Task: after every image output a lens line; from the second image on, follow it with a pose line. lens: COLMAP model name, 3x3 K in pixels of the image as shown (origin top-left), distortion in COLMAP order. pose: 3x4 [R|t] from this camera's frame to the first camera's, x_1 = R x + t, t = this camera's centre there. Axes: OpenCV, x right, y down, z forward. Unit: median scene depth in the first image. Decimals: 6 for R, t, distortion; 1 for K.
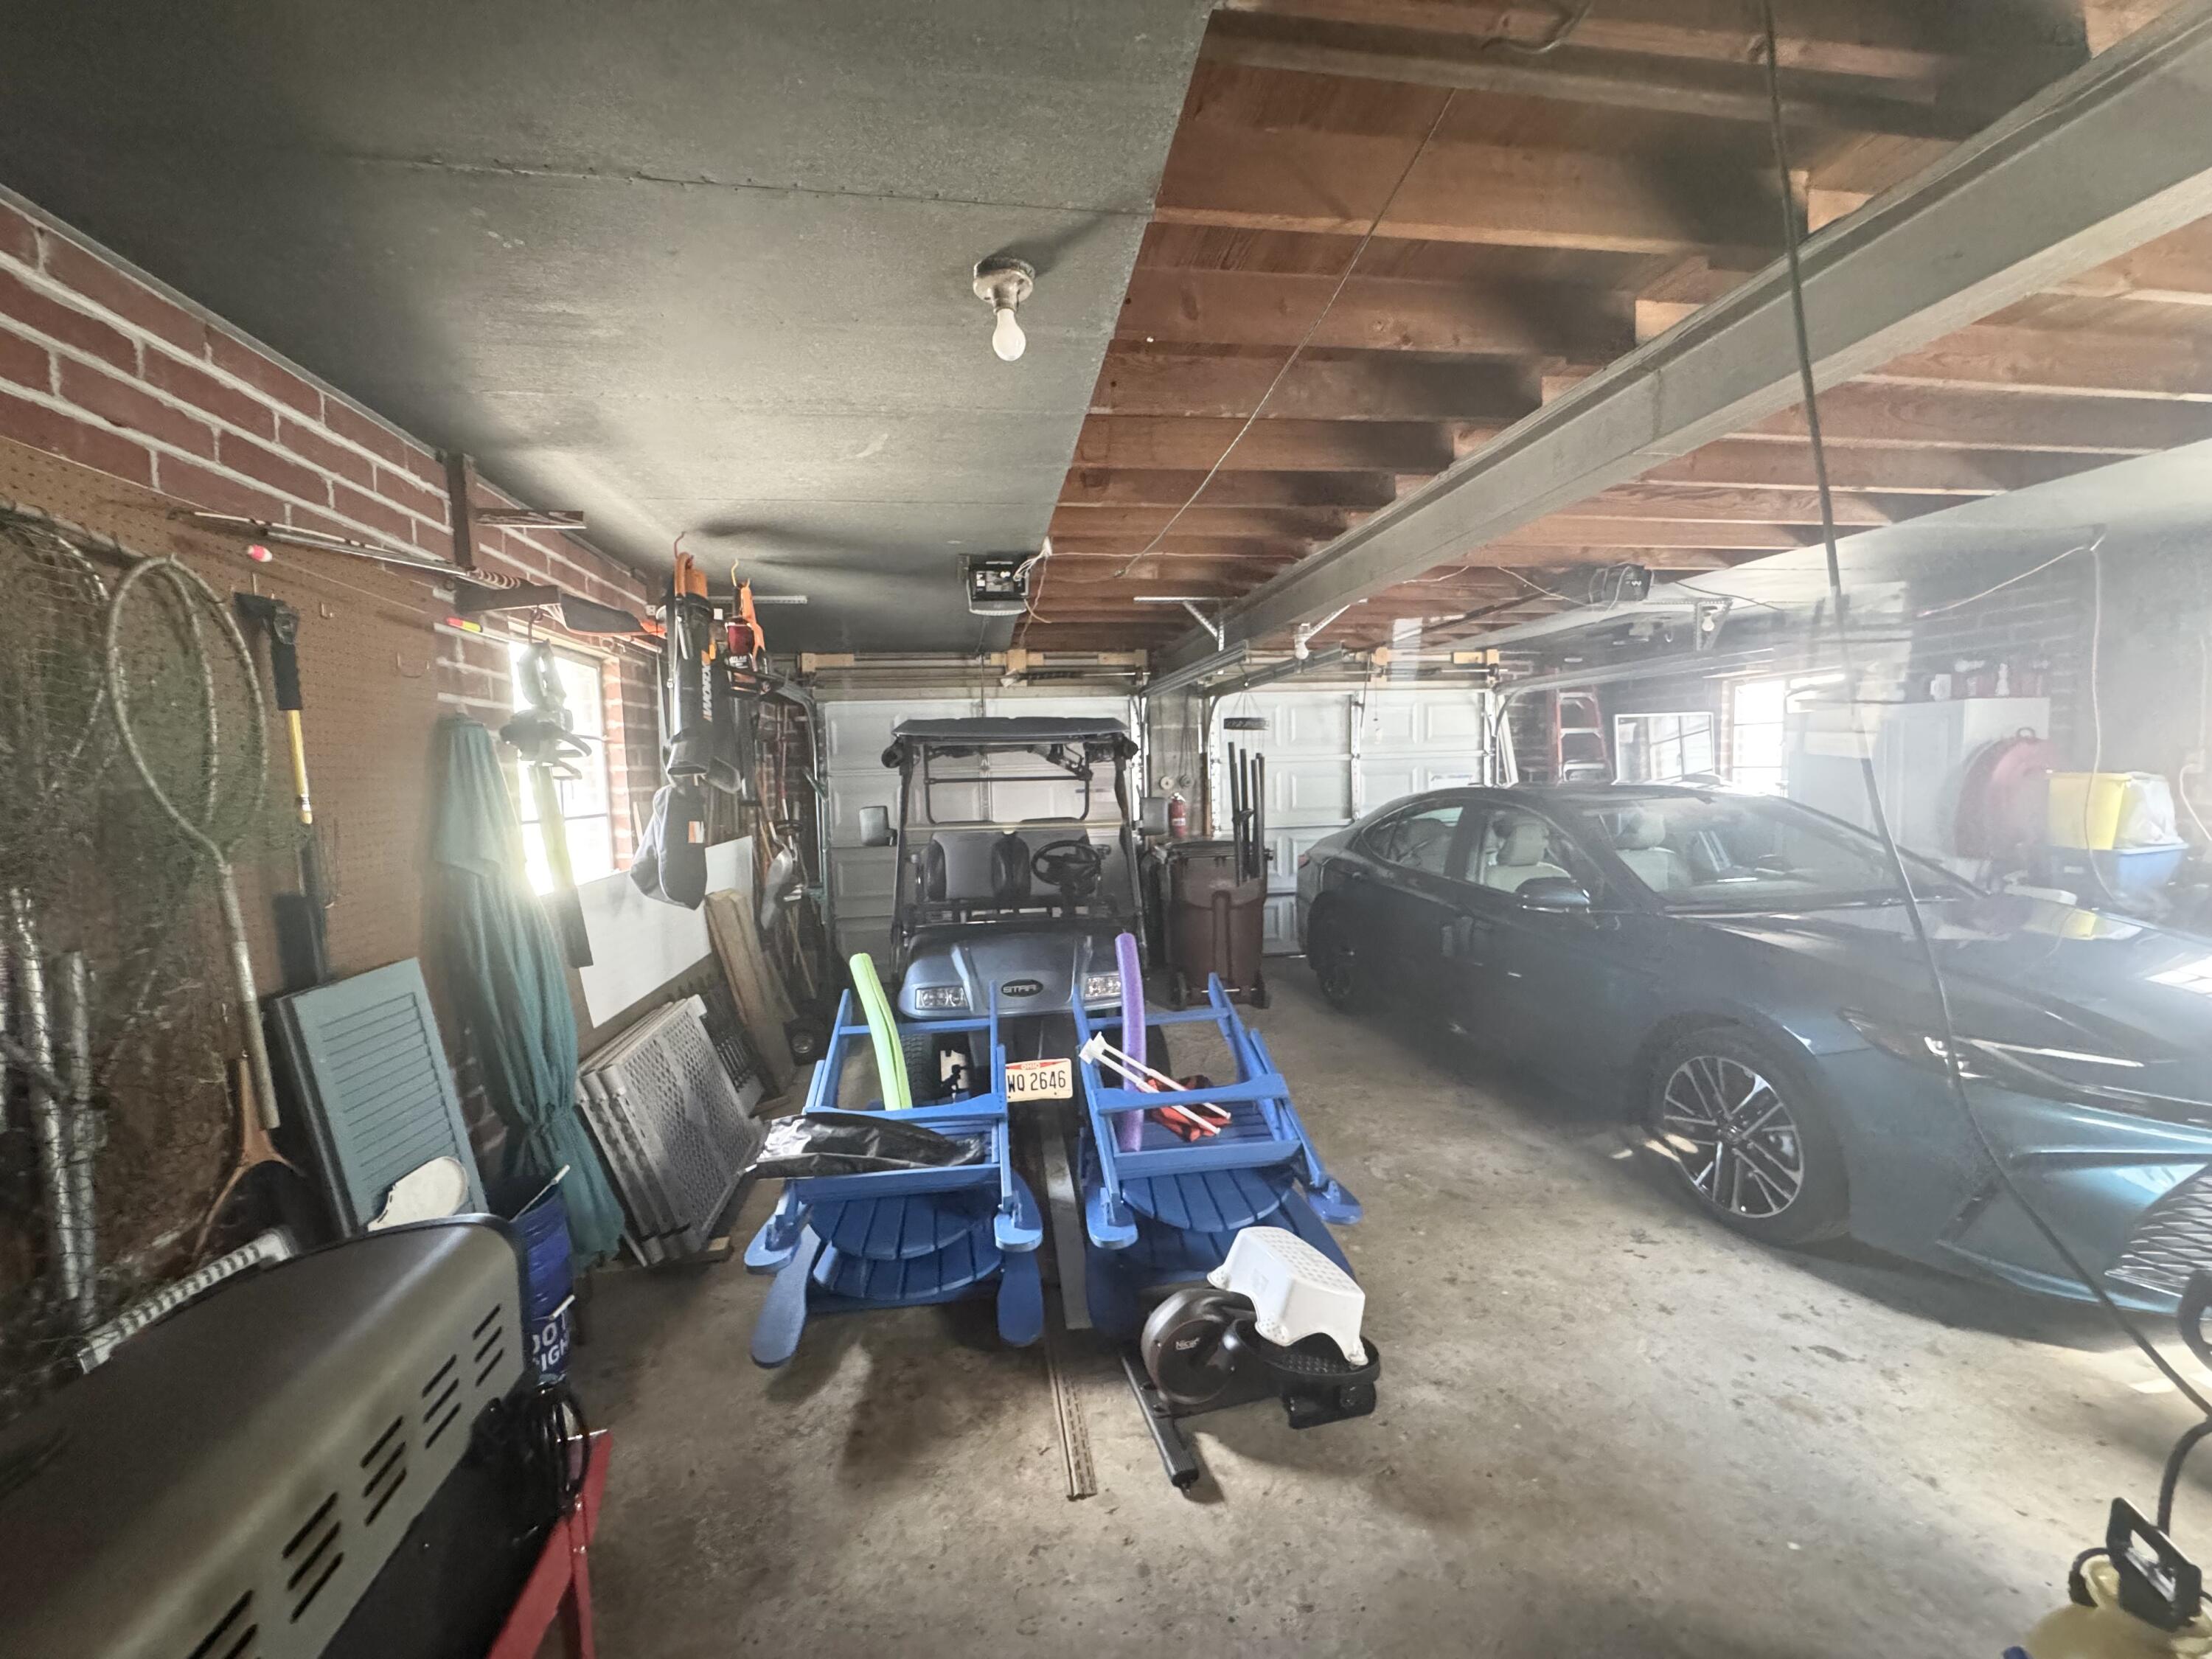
lens RADIAL K [[881.4, 0, 1105.1], [0, 881.4, 835.2], [0, 0, 1]] dist [-0.003238, 0.000401]
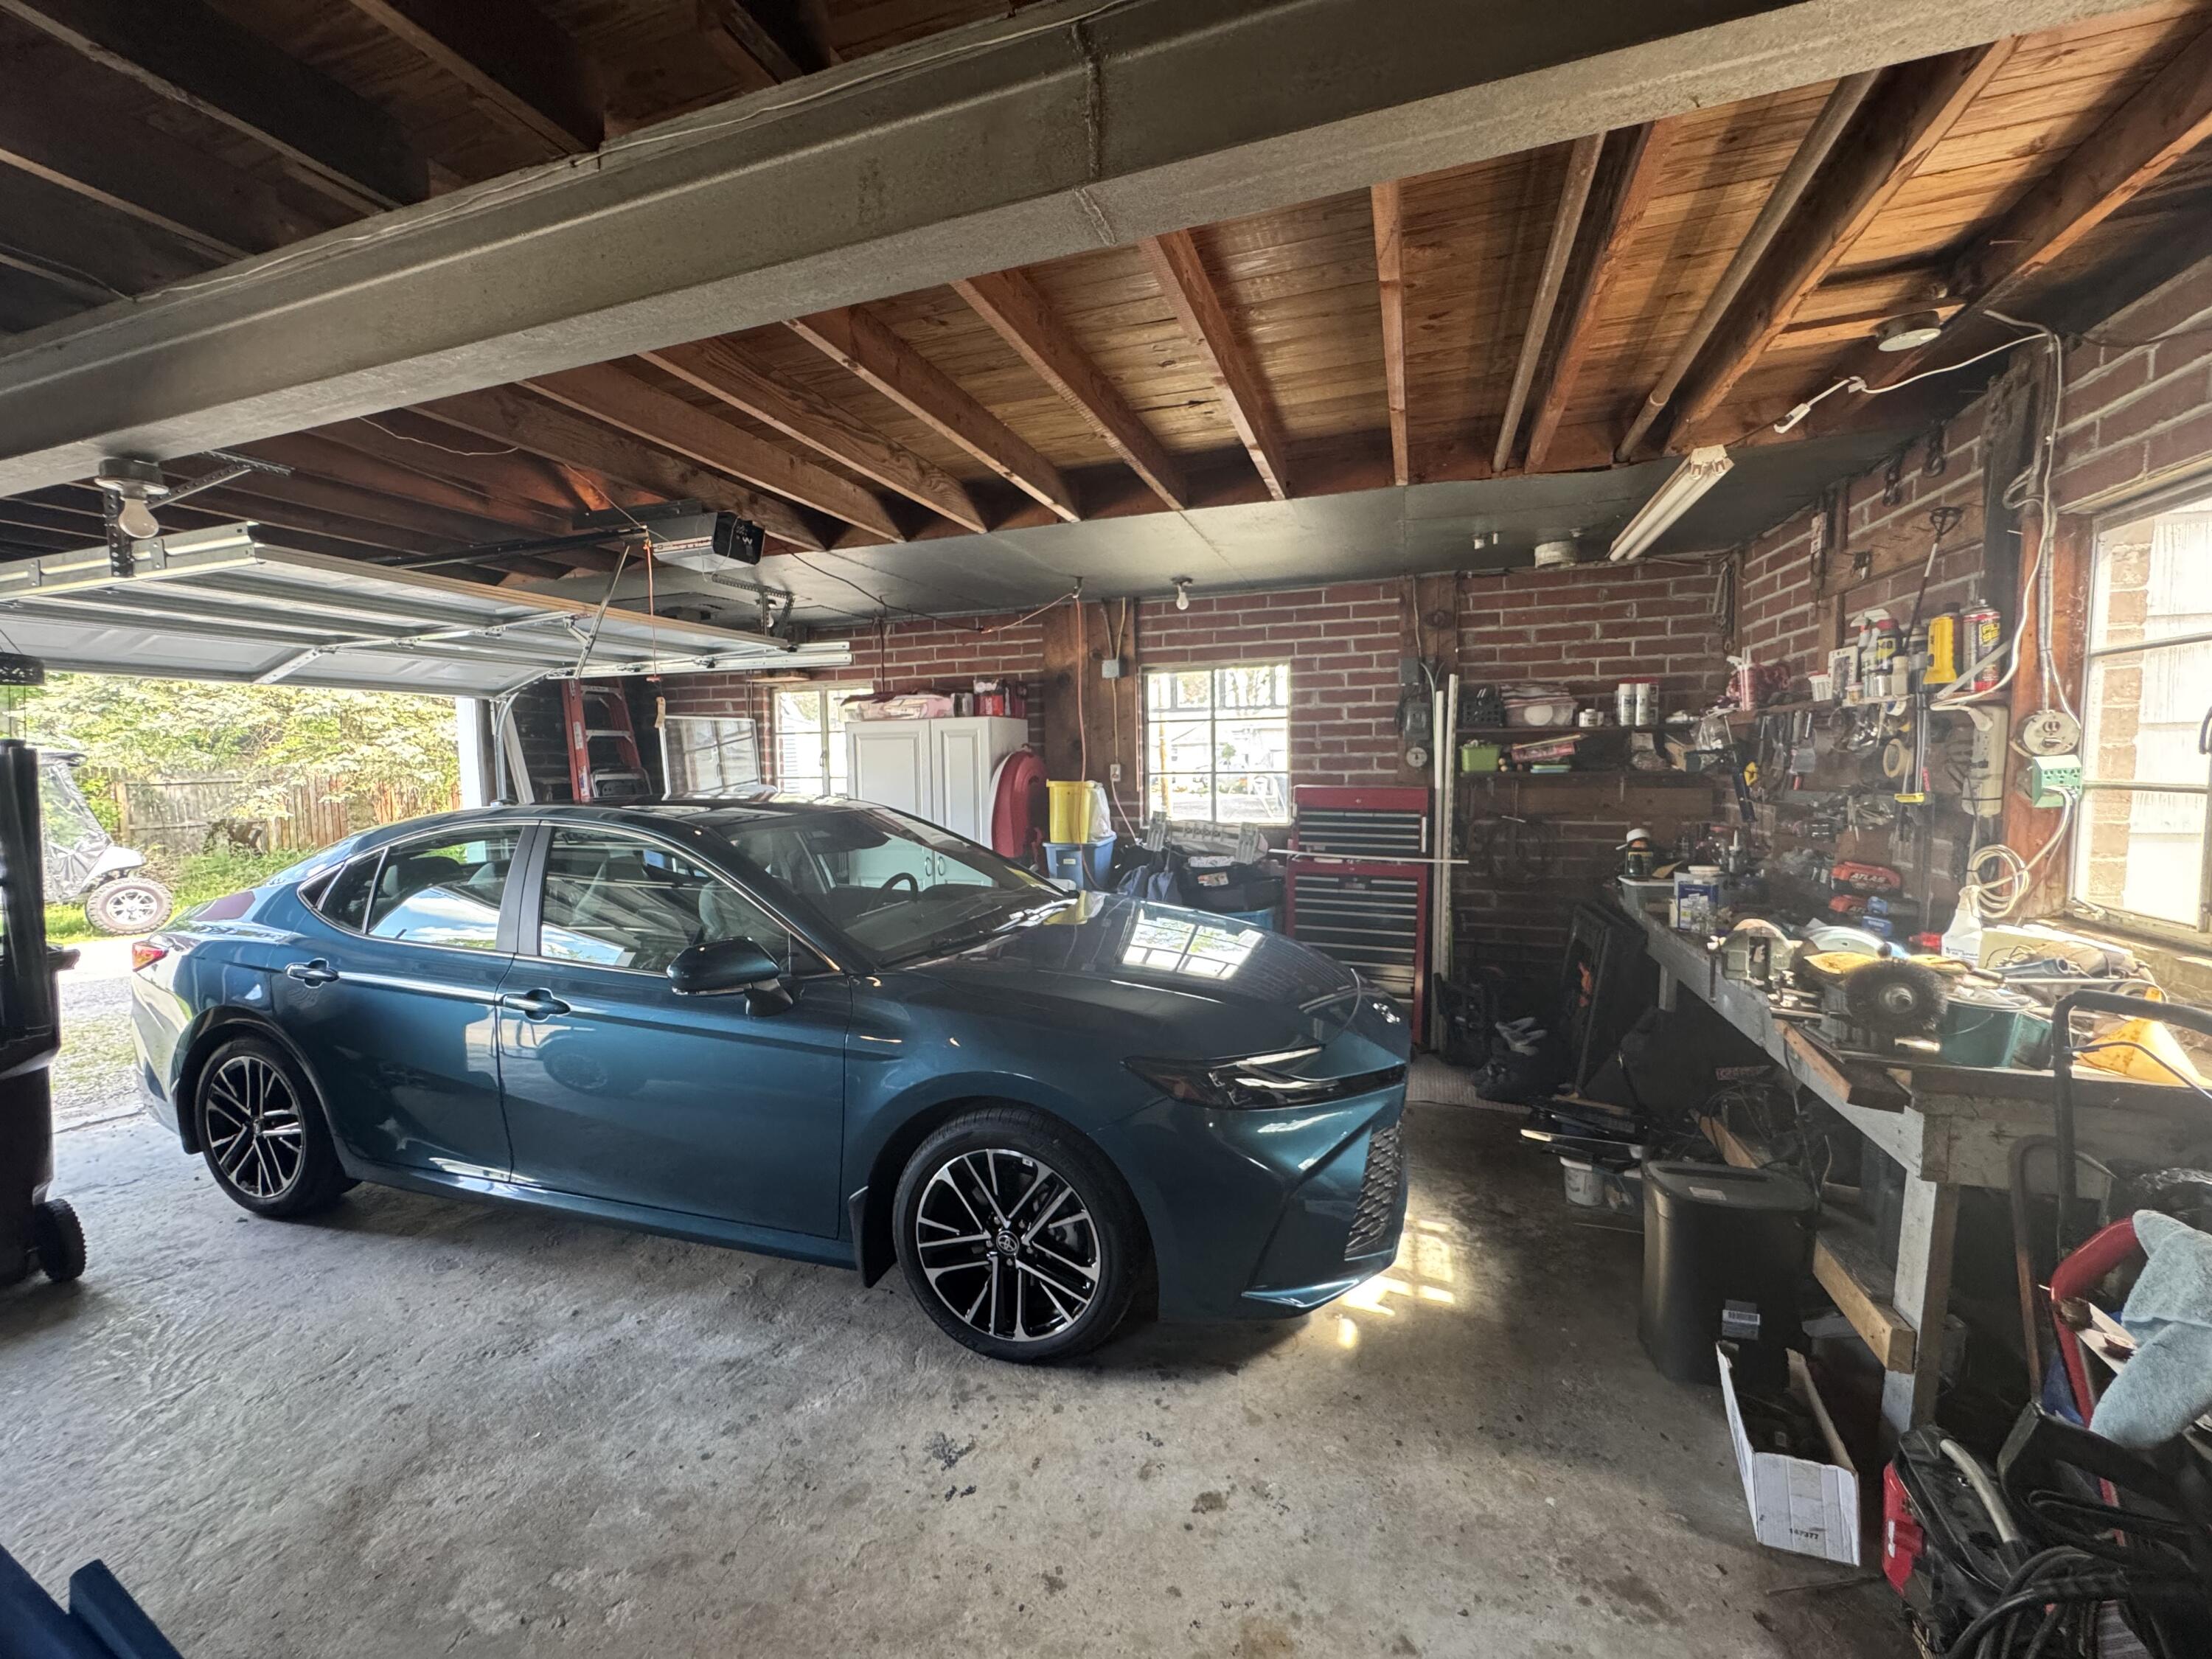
lens RADIAL K [[881.4, 0, 1107.9], [0, 881.4, 830.6], [0, 0, 1]] dist [-0.003238, 0.000401]
pose [[0.475245, -0.051598, 0.878339, 0.036878], [0.068572, 0.997415, 0.021490, -0.015417], [-0.877177, 0.050017, 0.477554, 0.226955]]
